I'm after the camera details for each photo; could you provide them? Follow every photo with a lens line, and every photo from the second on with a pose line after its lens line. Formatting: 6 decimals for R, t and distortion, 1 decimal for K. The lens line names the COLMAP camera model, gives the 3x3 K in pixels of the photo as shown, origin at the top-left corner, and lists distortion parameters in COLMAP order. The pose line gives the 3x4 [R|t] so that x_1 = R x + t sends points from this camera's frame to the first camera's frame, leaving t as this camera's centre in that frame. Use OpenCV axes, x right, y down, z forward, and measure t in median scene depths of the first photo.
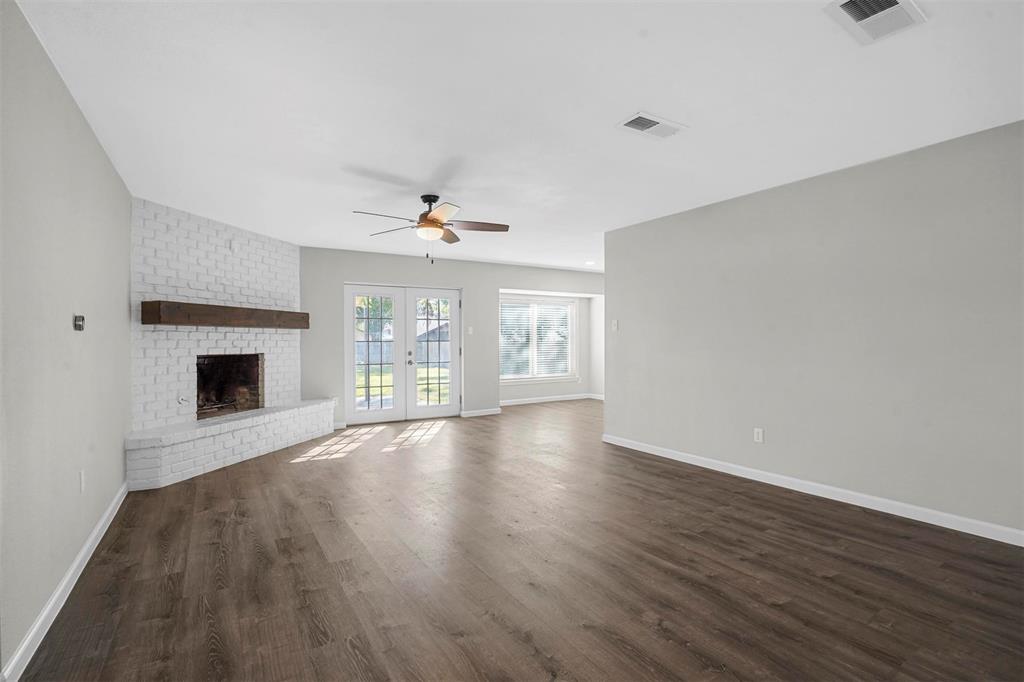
lens RADIAL K [[477.1, 0, 514.1], [0, 477.1, 344.1], [0, 0, 1]] dist [-0.037034, 0.010091]
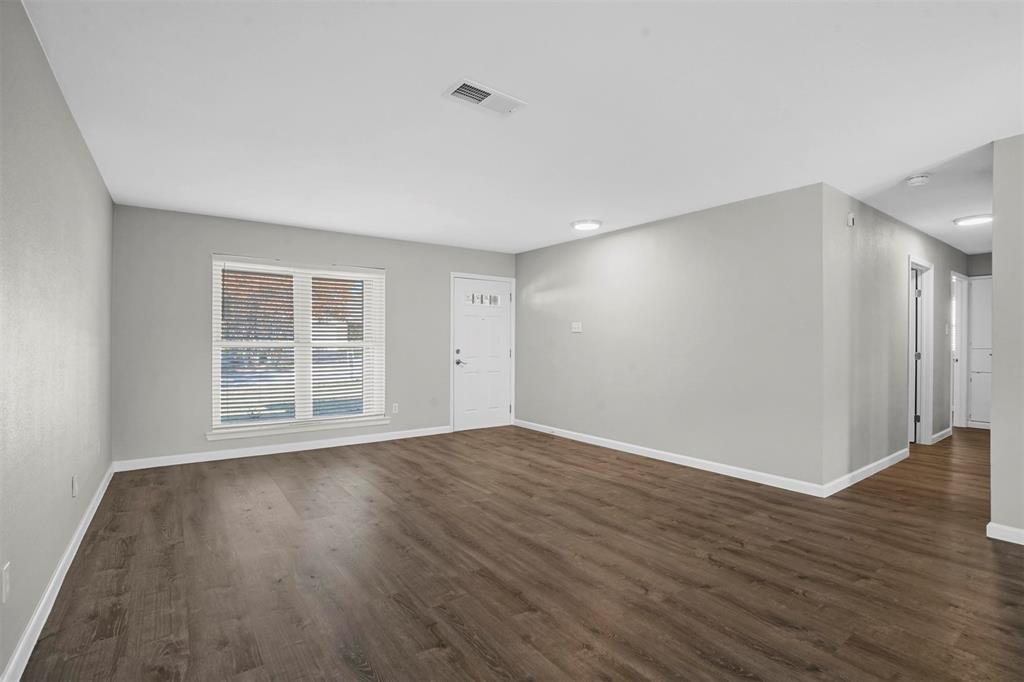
lens RADIAL K [[477.1, 0, 509.5], [0, 477.1, 338.1], [0, 0, 1]] dist [-0.037034, 0.010091]
pose [[-0.998710, 0.003221, -0.050673, 0.301974], [0.003260, 0.999994, -0.000704, -0.009950], [0.050670, -0.000868, -0.998715, 0.917653]]
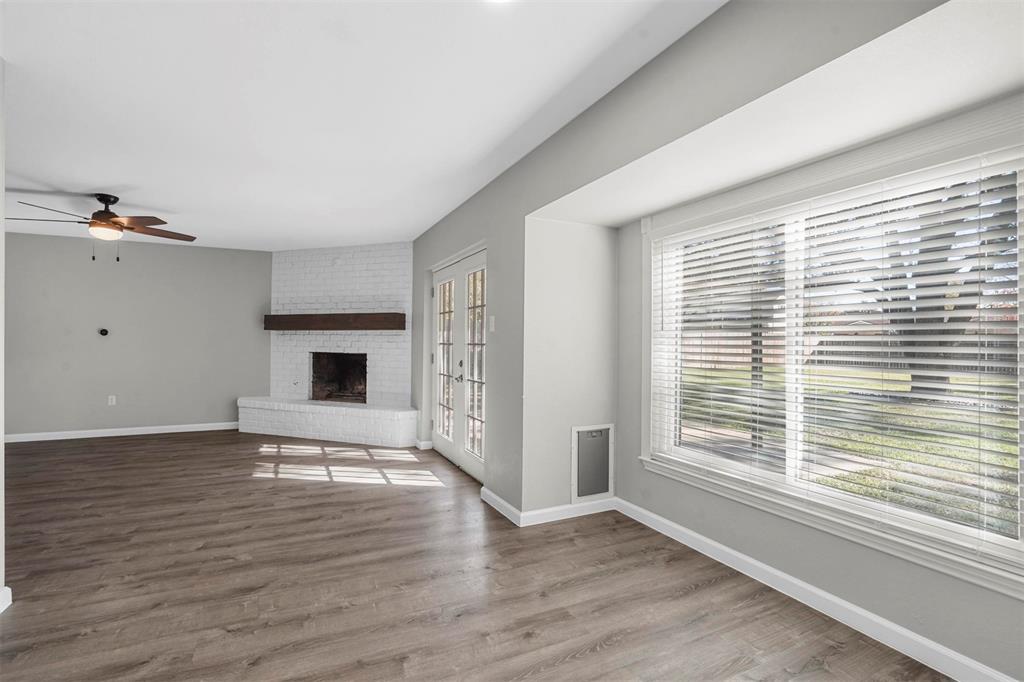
lens RADIAL K [[477.1, 0, 519.0], [0, 477.1, 350.3], [0, 0, 1]] dist [-0.037034, 0.010091]
pose [[-0.121878, 0.020362, -0.992336, 0.605170], [-0.014257, 0.999650, 0.022263, -0.020515], [0.992443, 0.016861, -0.121545, 1.769276]]
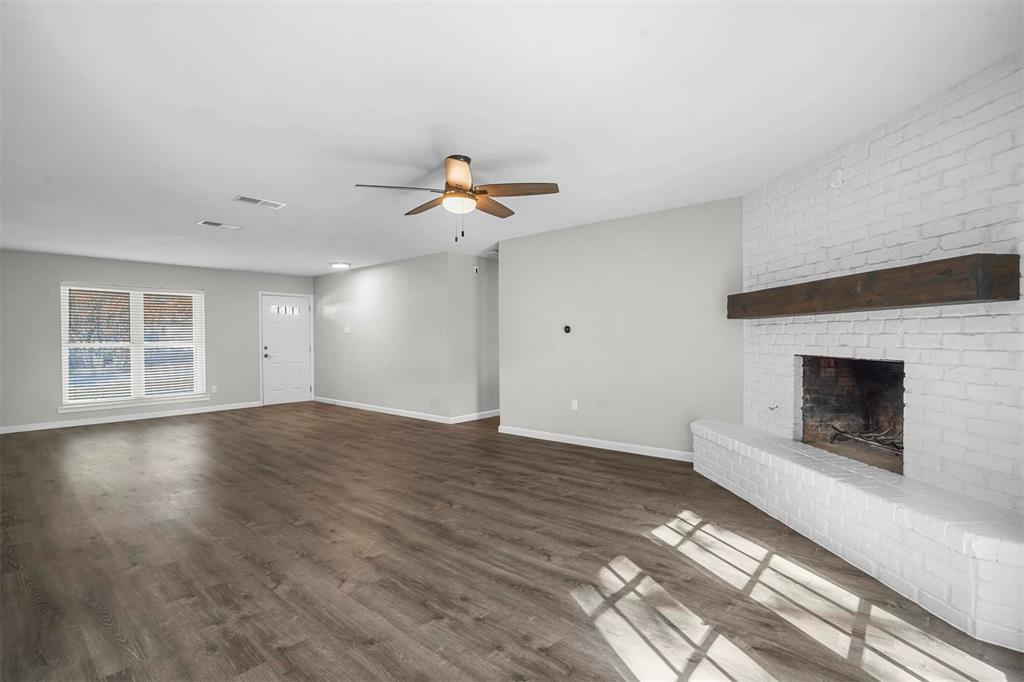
lens RADIAL K [[477.1, 0, 512.3], [0, 477.1, 342.7], [0, 0, 1]] dist [-0.037034, 0.010091]
pose [[-0.960354, 0.016834, -0.278275, -0.029135], [0.012447, 0.999769, 0.017522, -0.014760], [0.278506, 0.013364, -0.960342, 1.604260]]
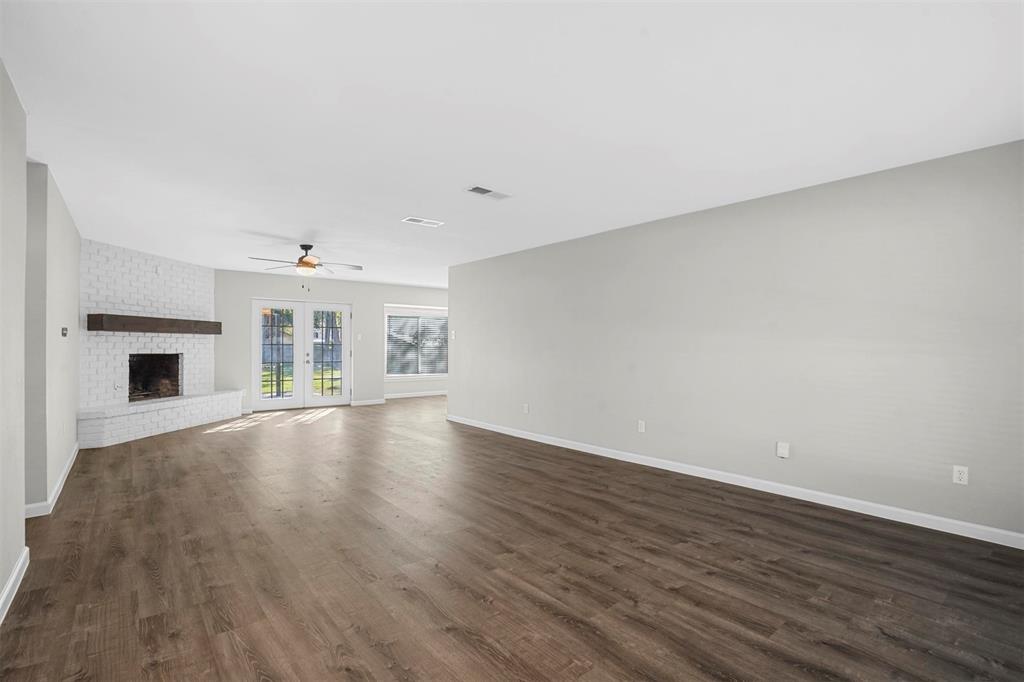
lens RADIAL K [[477.1, 0, 514.1], [0, 477.1, 348.1], [0, 0, 1]] dist [-0.037034, 0.010091]
pose [[0.991853, 0.008944, 0.127071, 0.242227], [-0.008790, 0.999960, -0.001769, -0.000423], [-0.127082, 0.000638, 0.991892, -0.458799]]
